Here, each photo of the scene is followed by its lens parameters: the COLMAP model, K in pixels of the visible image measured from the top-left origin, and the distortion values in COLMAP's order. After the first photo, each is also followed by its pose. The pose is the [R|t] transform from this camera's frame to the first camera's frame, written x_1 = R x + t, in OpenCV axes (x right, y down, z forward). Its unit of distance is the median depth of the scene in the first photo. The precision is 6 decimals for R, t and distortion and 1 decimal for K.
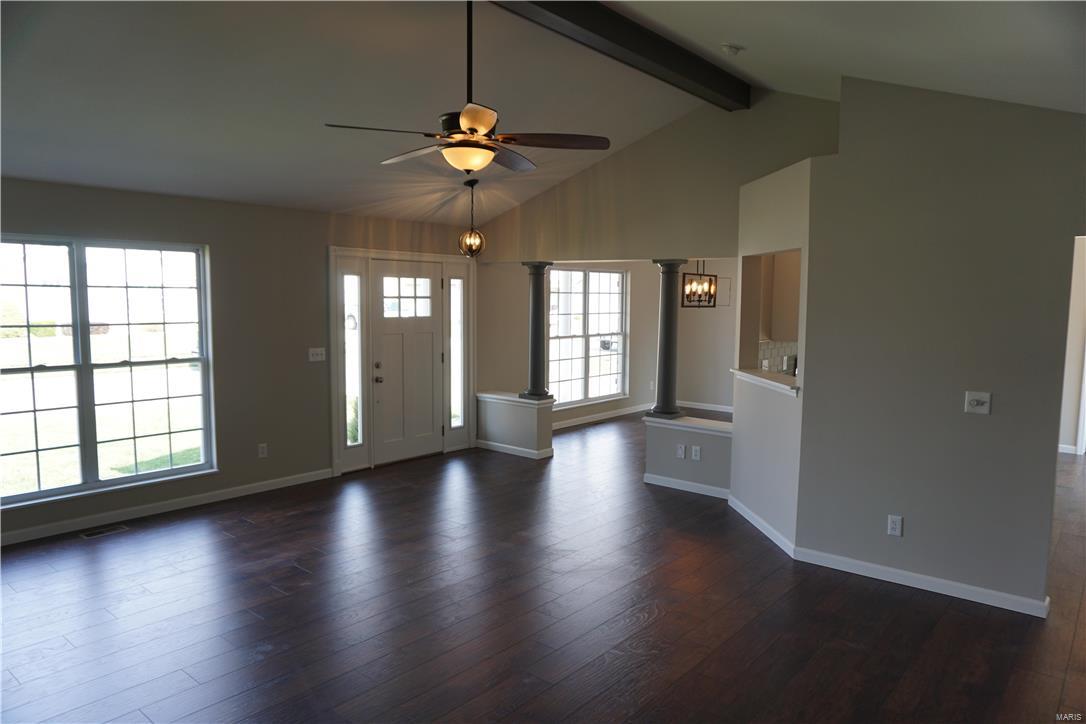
lens RADIAL K [[719.6, 0, 542.1], [0, 719.6, 362.6], [0, 0, 1]] dist [-0.042334, 0.008649]
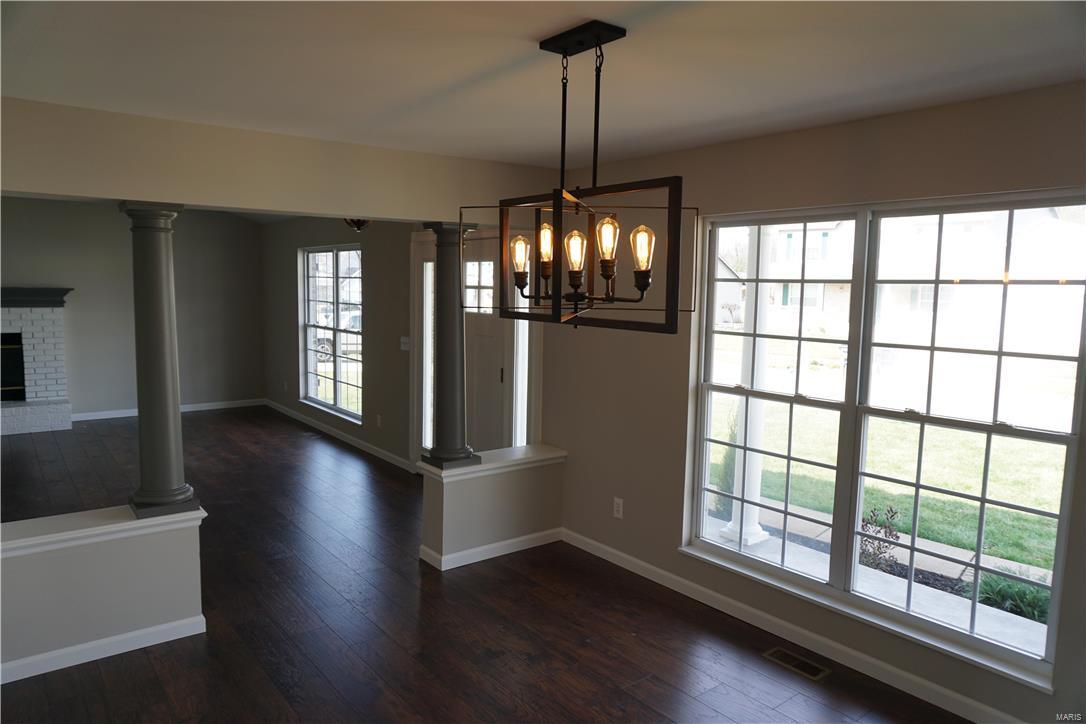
lens RADIAL K [[719.6, 0, 547.2], [0, 719.6, 364.9], [0, 0, 1]] dist [-0.042334, 0.008649]
pose [[-0.194193, 0.092985, -0.976546, 0.534143], [-0.113479, 0.986685, 0.116516, -0.103120], [0.974378, 0.133444, -0.181055, 1.176381]]
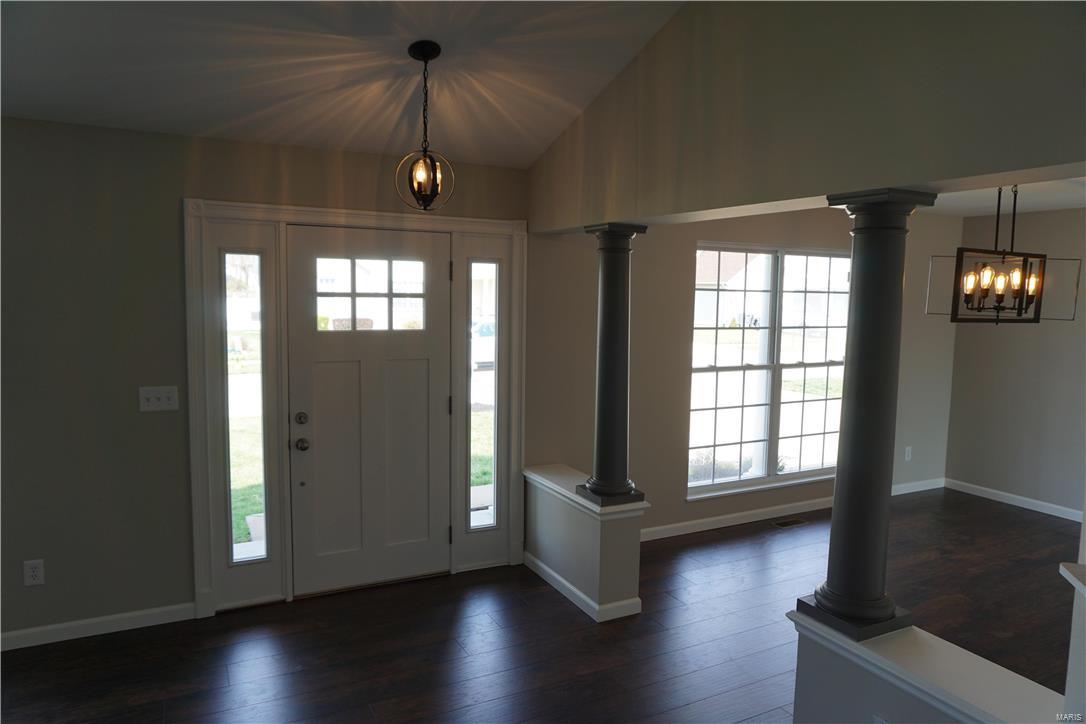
lens RADIAL K [[719.6, 0, 547.1], [0, 719.6, 366.9], [0, 0, 1]] dist [-0.042334, 0.008649]
pose [[0.925652, 0.043635, -0.375852, 0.138113], [-0.042088, 0.999038, 0.012329, -0.046525], [0.376028, 0.004407, 0.926598, 0.521015]]
